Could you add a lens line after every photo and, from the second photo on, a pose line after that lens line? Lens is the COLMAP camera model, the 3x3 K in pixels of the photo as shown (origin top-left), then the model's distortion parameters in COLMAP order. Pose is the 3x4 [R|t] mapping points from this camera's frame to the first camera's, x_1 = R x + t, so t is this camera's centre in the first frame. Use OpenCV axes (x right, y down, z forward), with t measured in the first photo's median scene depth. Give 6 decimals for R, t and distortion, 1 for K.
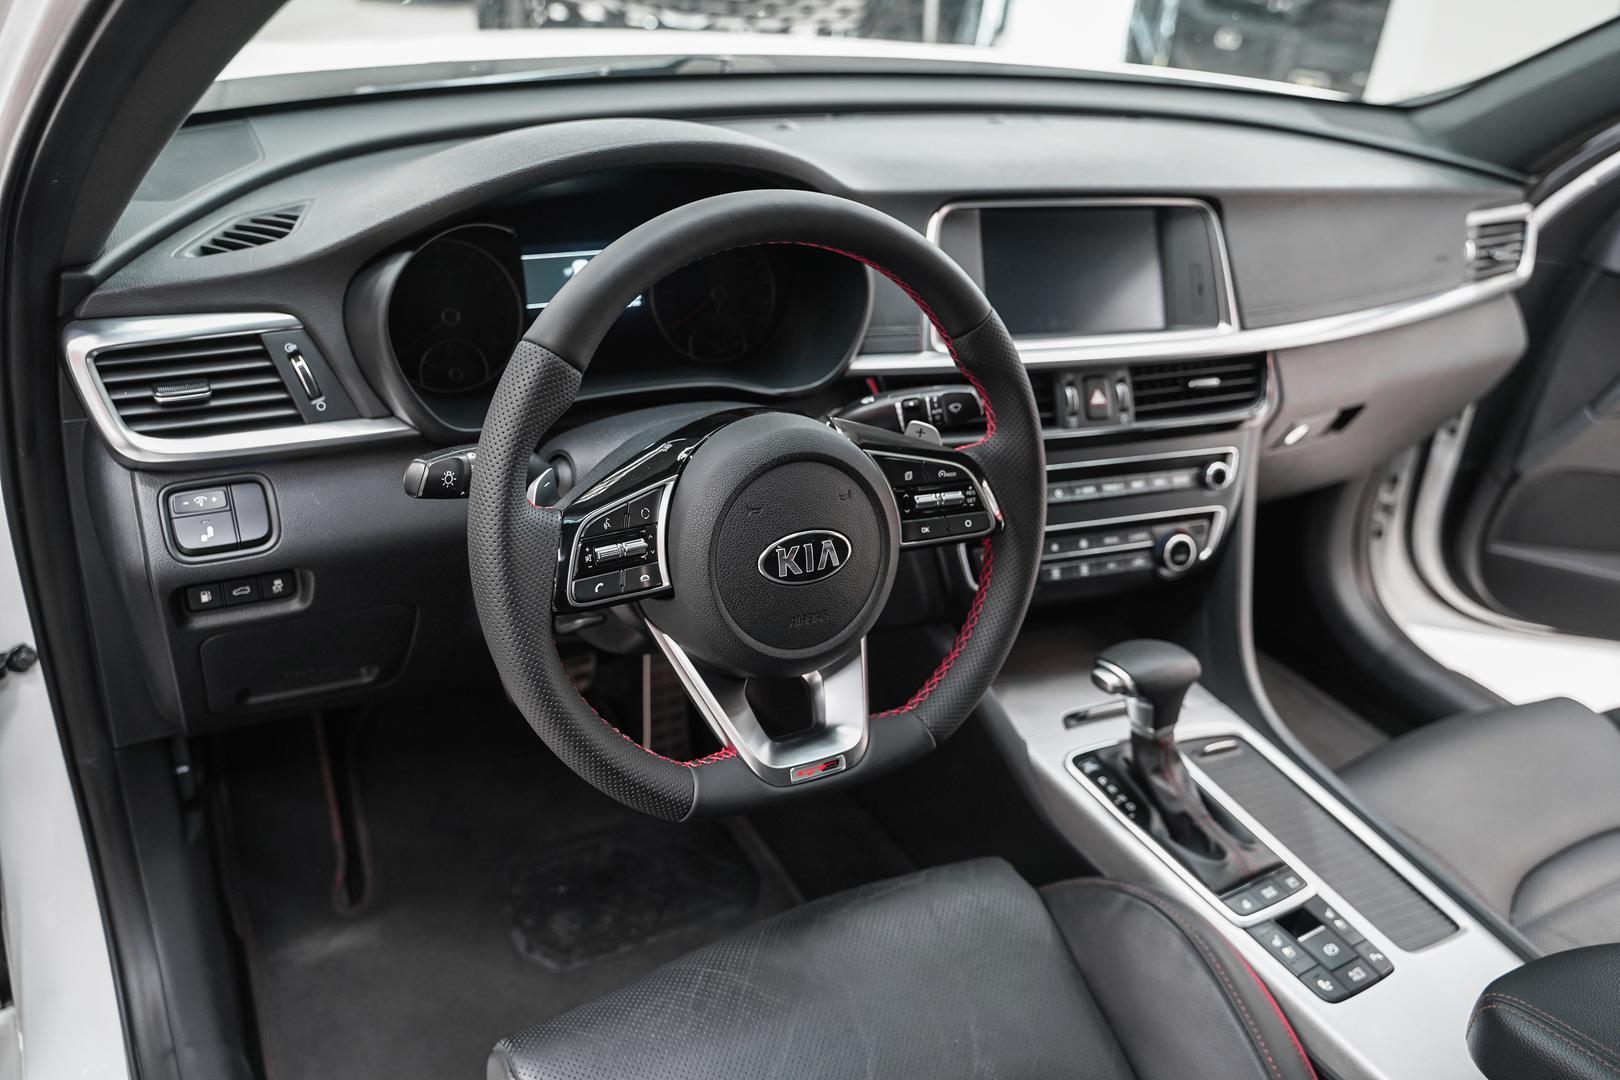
lens RADIAL K [[1294.7, 0, 810.0], [0, 1294.7, 540.0], [0, 0, 1]] dist [-0.011224, 0.002637]
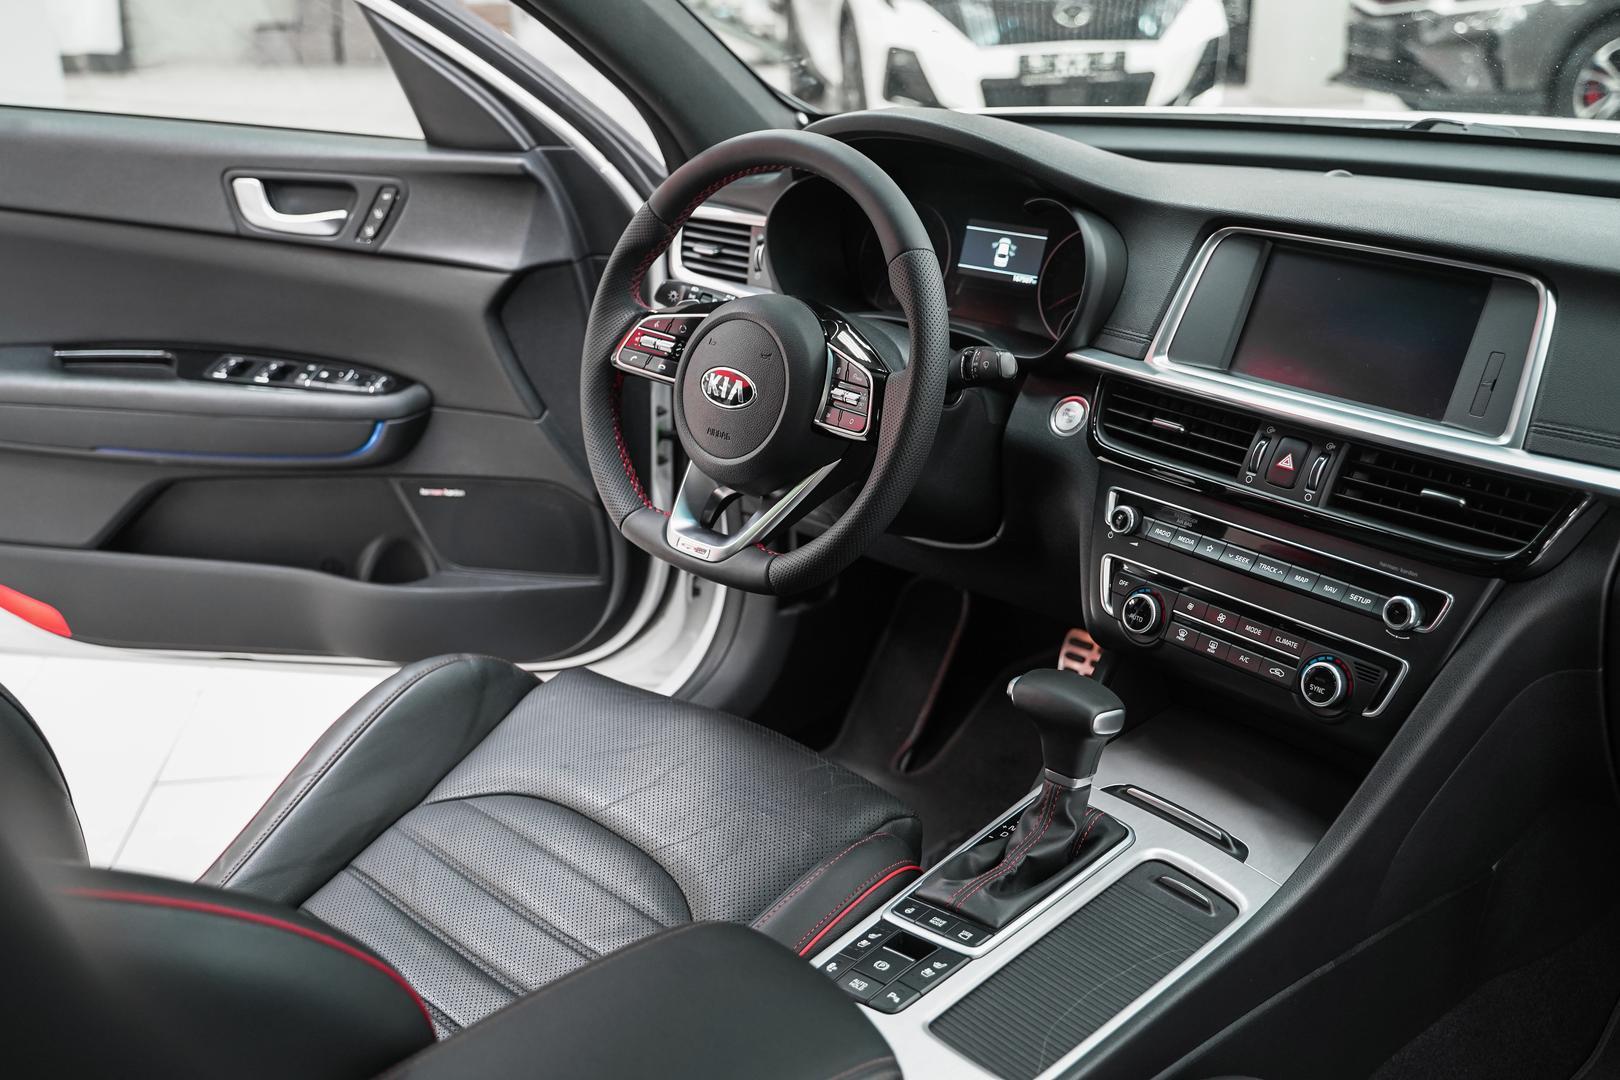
lens RADIAL K [[1617.4, 0, 807.8], [0, 1617.4, 513.1], [0, 0, 1]] dist [-0.000091, 0.013630]
pose [[0.293638, 0.238071, -0.925796, 1.196111], [-0.425693, 0.899723, 0.096348, -0.050025], [0.855898, 0.365814, 0.365538, 0.370839]]
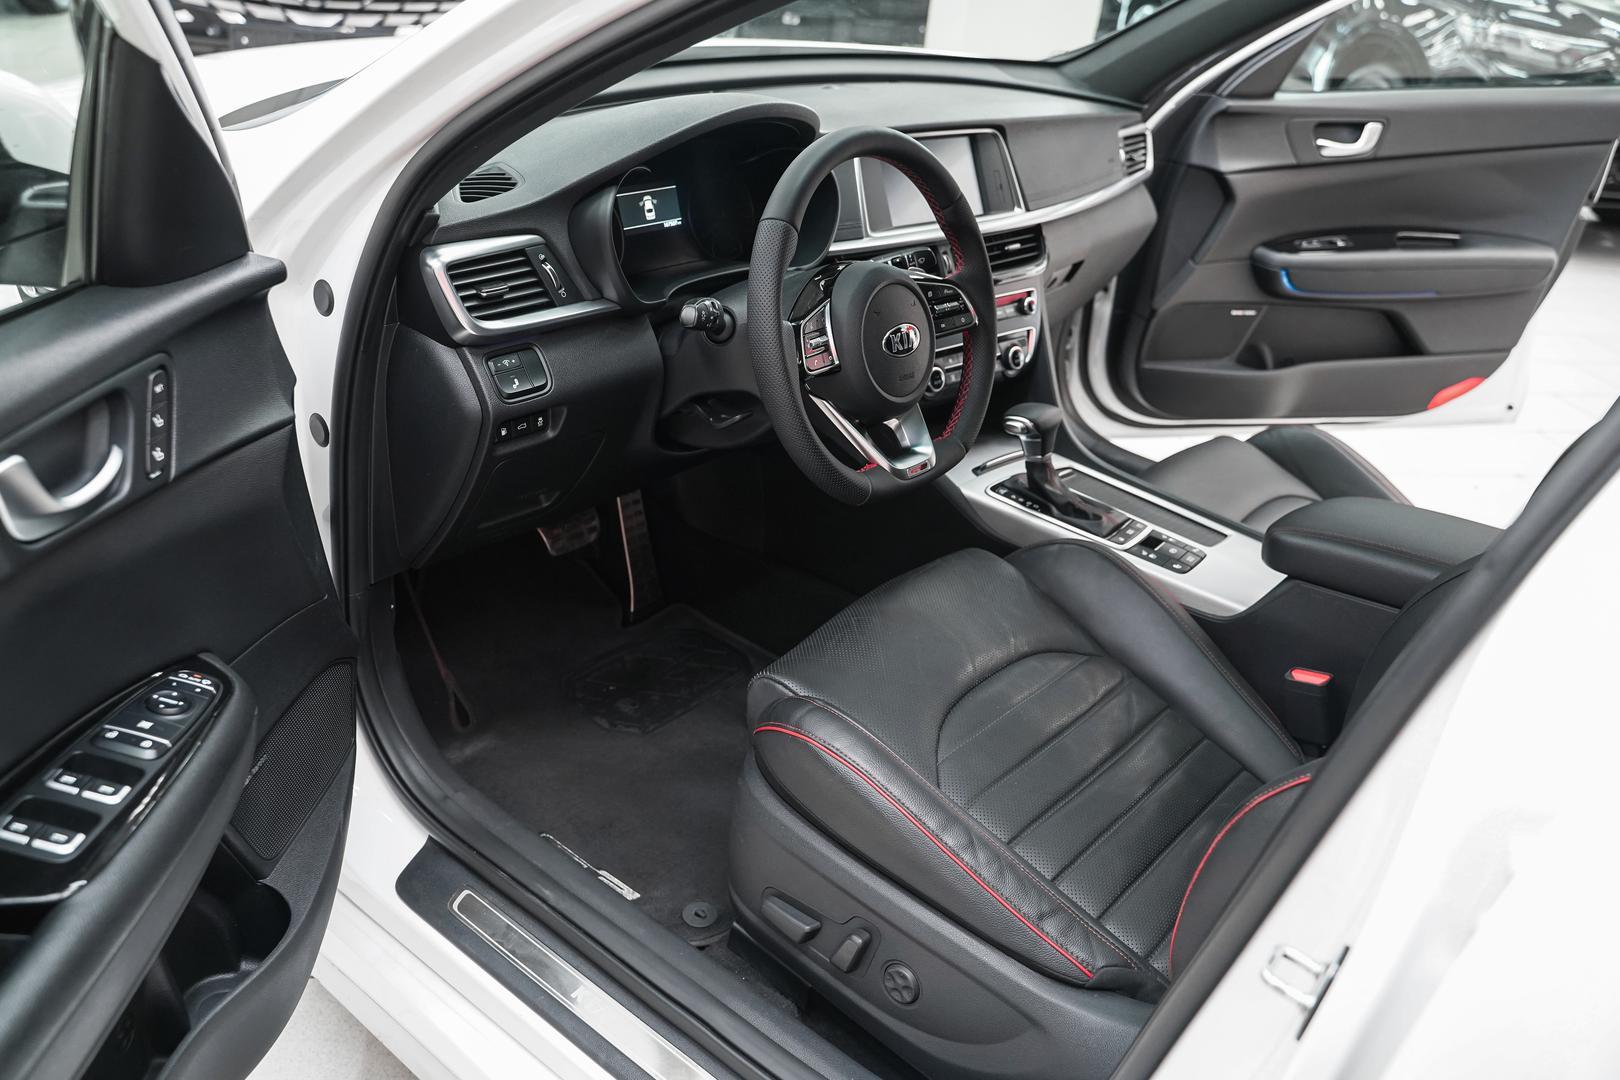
lens RADIAL K [[1294.7, 0, 810.0], [0, 1294.7, 540.0], [0, 0, 1]] dist [-0.011224, 0.002637]
pose [[0.935306, -0.169175, 0.310778, -0.510023], [0.165984, 0.985438, 0.036894, 0.139629], [-0.312494, 0.017077, 0.949766, -0.425380]]
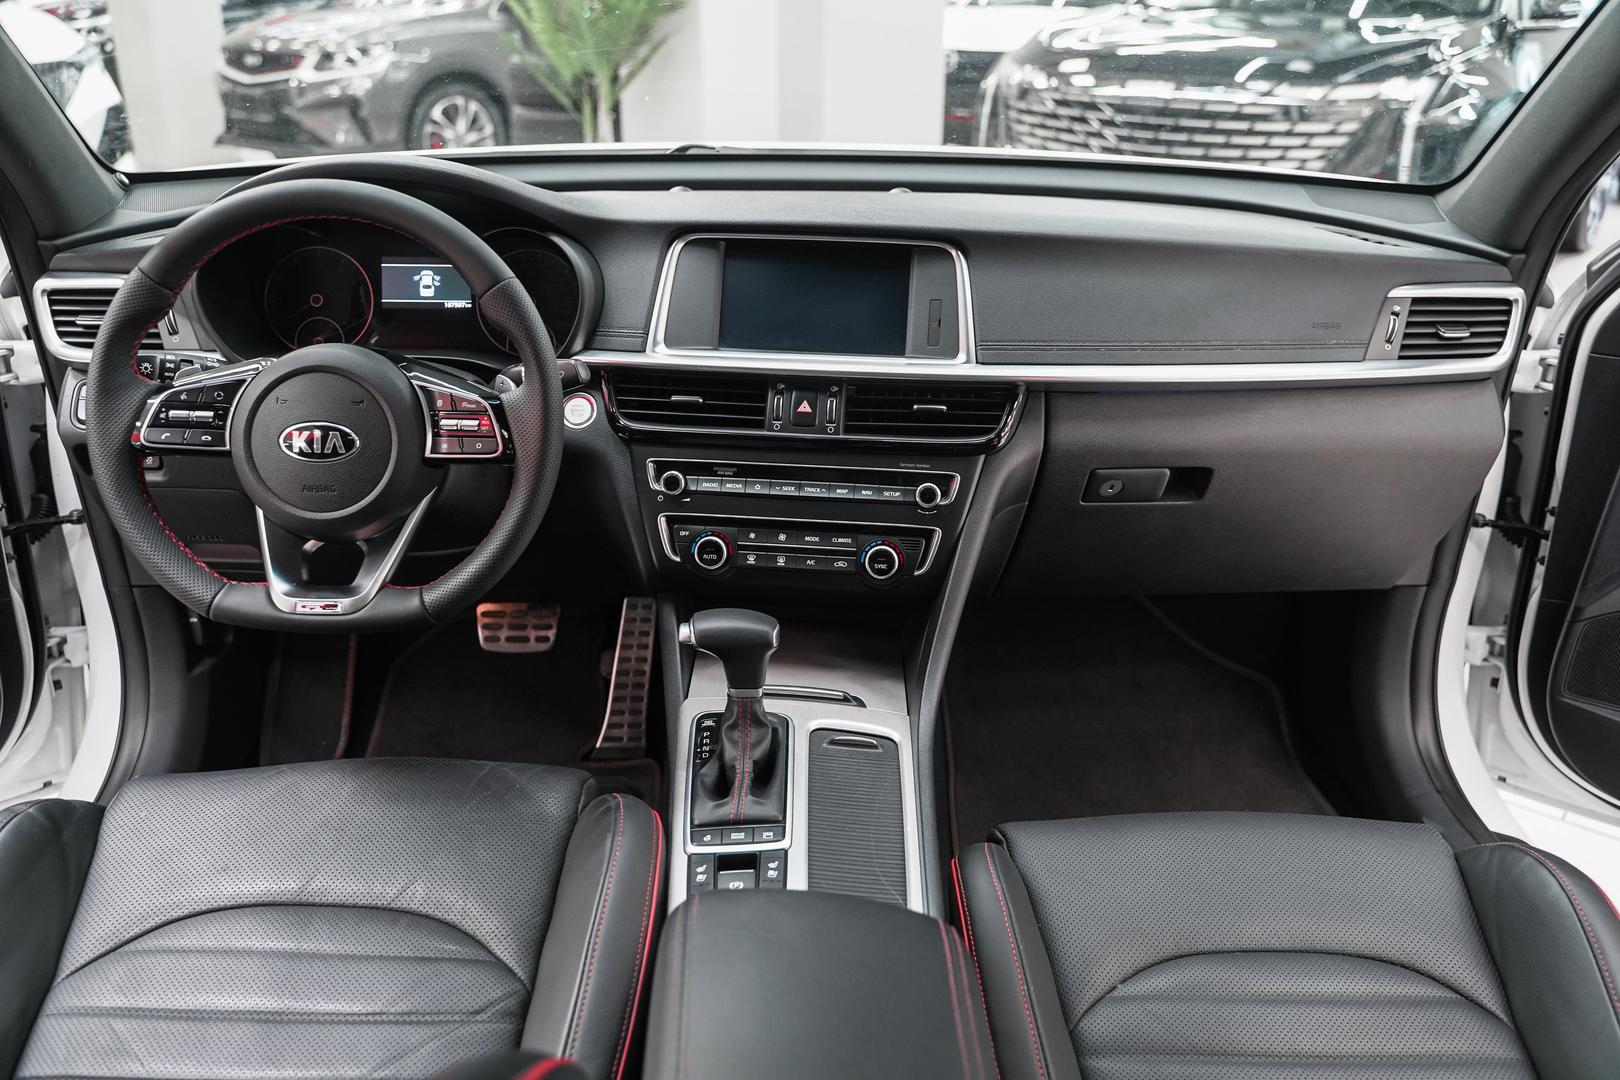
lens RADIAL K [[1283.2, 0, 810.0], [0, 1283.2, 540.0], [0, 0, 1]] dist [-0.011434, -0.001102]
pose [[0.877162, 0.108167, -0.467853, 0.801433], [-0.171110, 0.980752, -0.094059, 0.112236], [0.448674, 0.162559, 0.878787, 0.052624]]
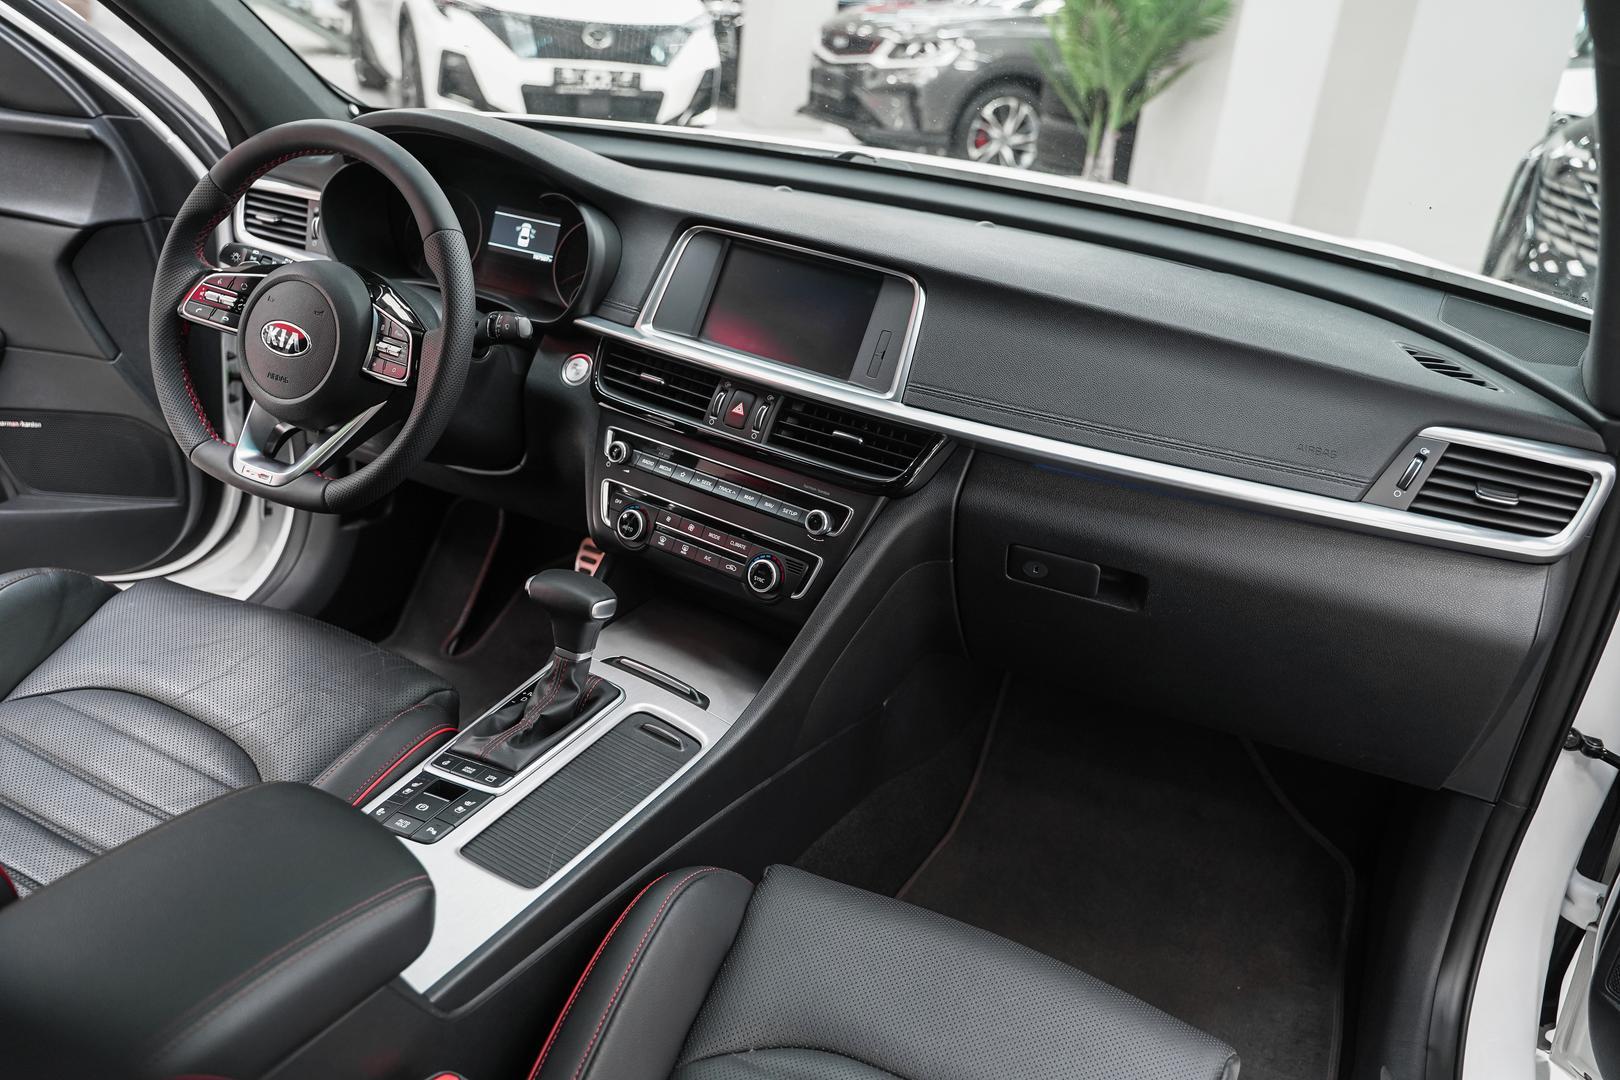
lens RADIAL K [[1294.7, 0, 810.0], [0, 1294.7, 540.0], [0, 0, 1]] dist [-0.011224, 0.002637]
pose [[0.568528, 0.297634, -0.766936, 1.229857], [-0.440626, 0.897430, 0.021641, -0.062019], [0.694712, 0.325628, 0.641359, 0.375455]]
